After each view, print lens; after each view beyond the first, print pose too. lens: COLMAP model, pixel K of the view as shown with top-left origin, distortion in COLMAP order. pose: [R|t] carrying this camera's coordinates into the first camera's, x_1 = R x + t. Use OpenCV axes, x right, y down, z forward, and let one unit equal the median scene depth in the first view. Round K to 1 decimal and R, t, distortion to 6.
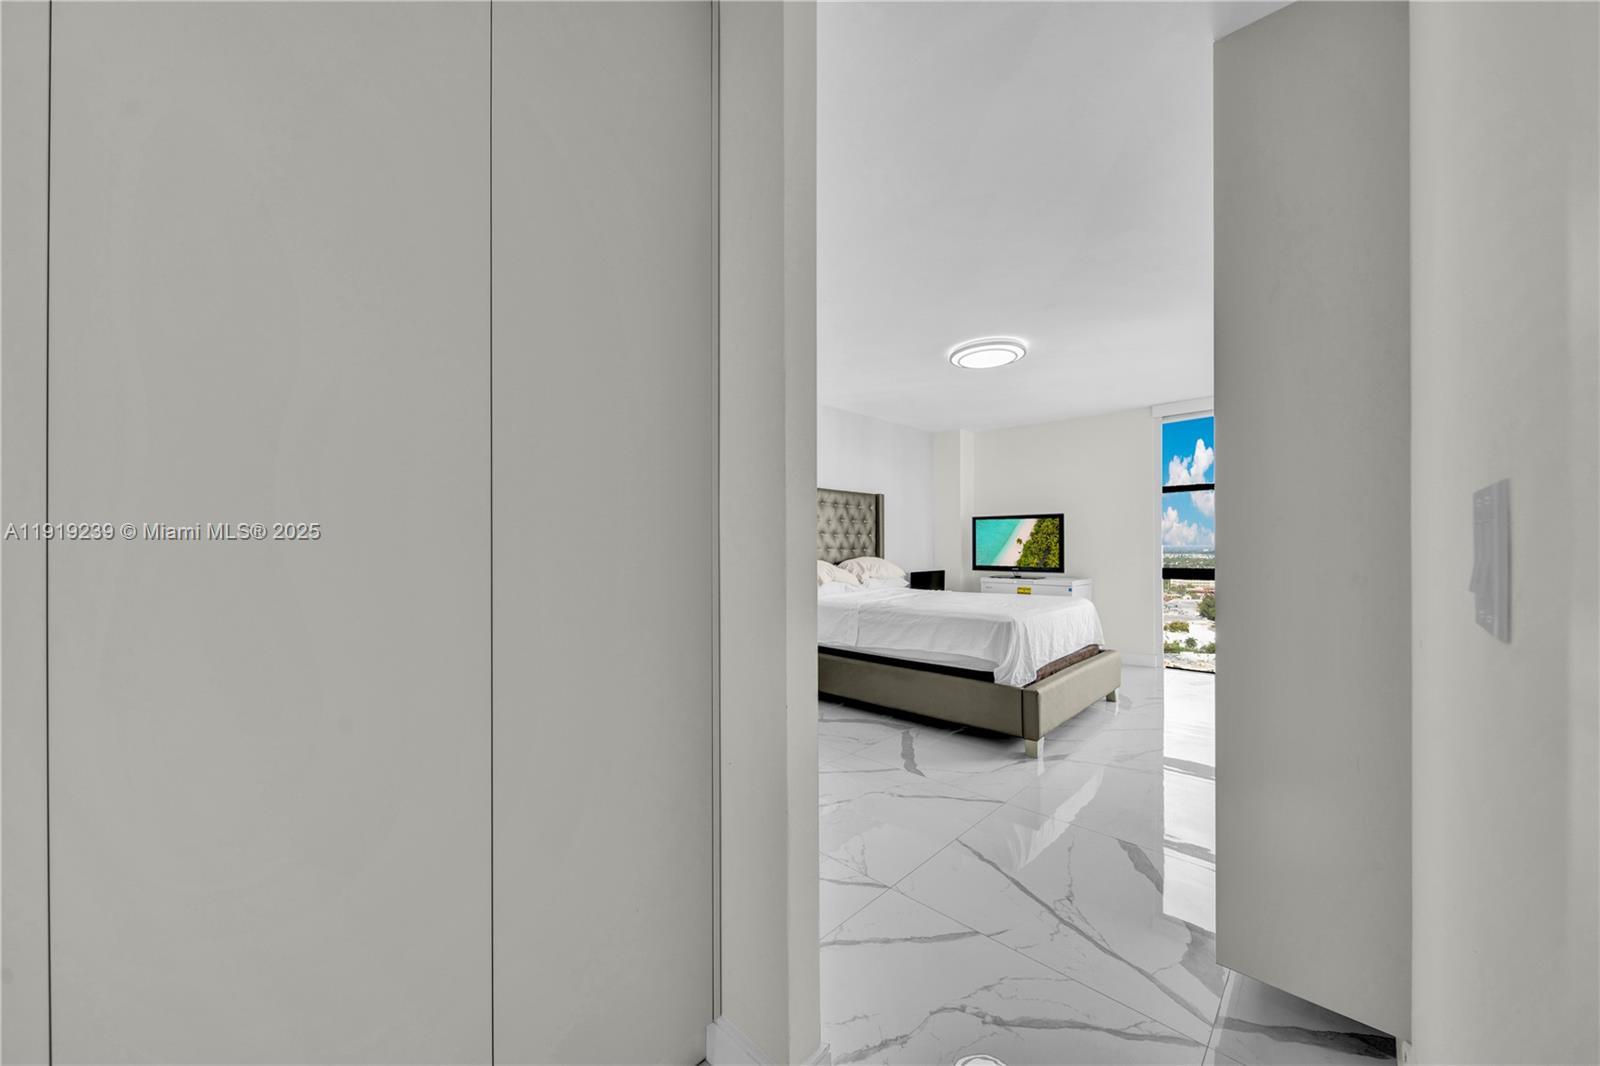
lens RADIAL K [[575.2, 0, 798.0], [0, 575.2, 538.8], [0, 0, 1]] dist [-0.002275, -0.001403]
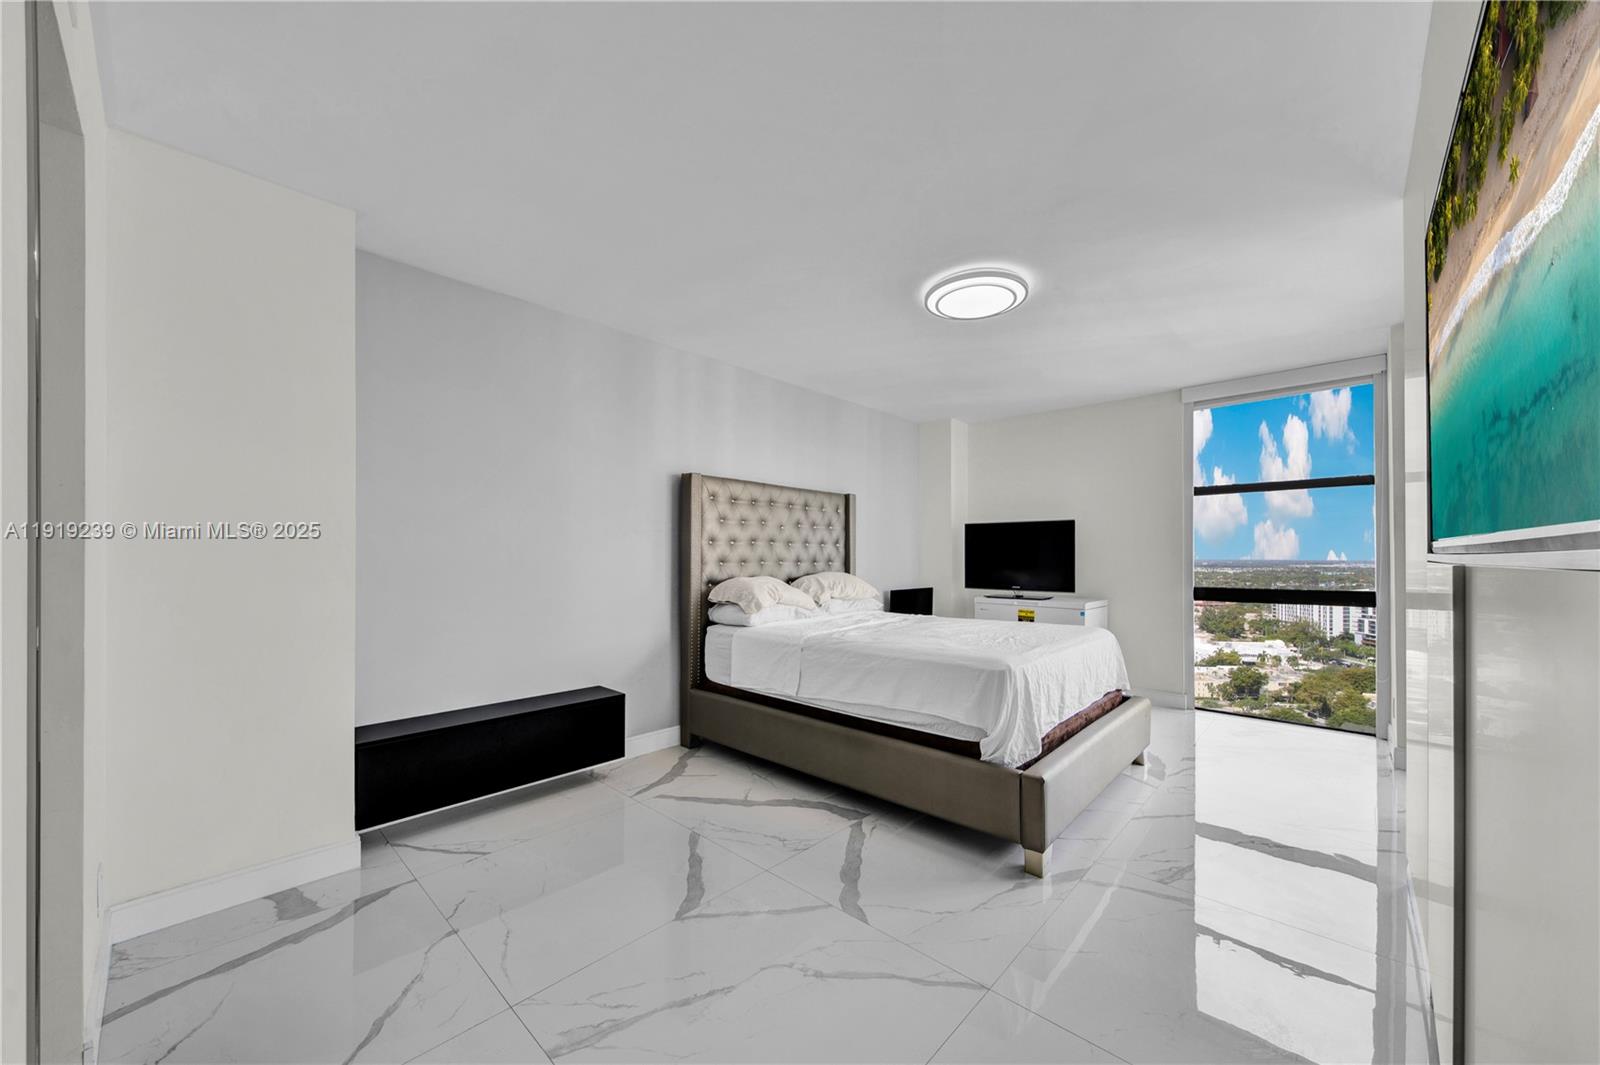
lens RADIAL K [[575.2, 0, 814.3], [0, 575.2, 550.8], [0, 0, 1]] dist [-0.002275, -0.001403]
pose [[0.999780, 0.004594, 0.020456, 0.082626], [-0.004588, 0.999989, -0.000337, 0.002424], [-0.020457, 0.000243, 0.999791, 0.205771]]
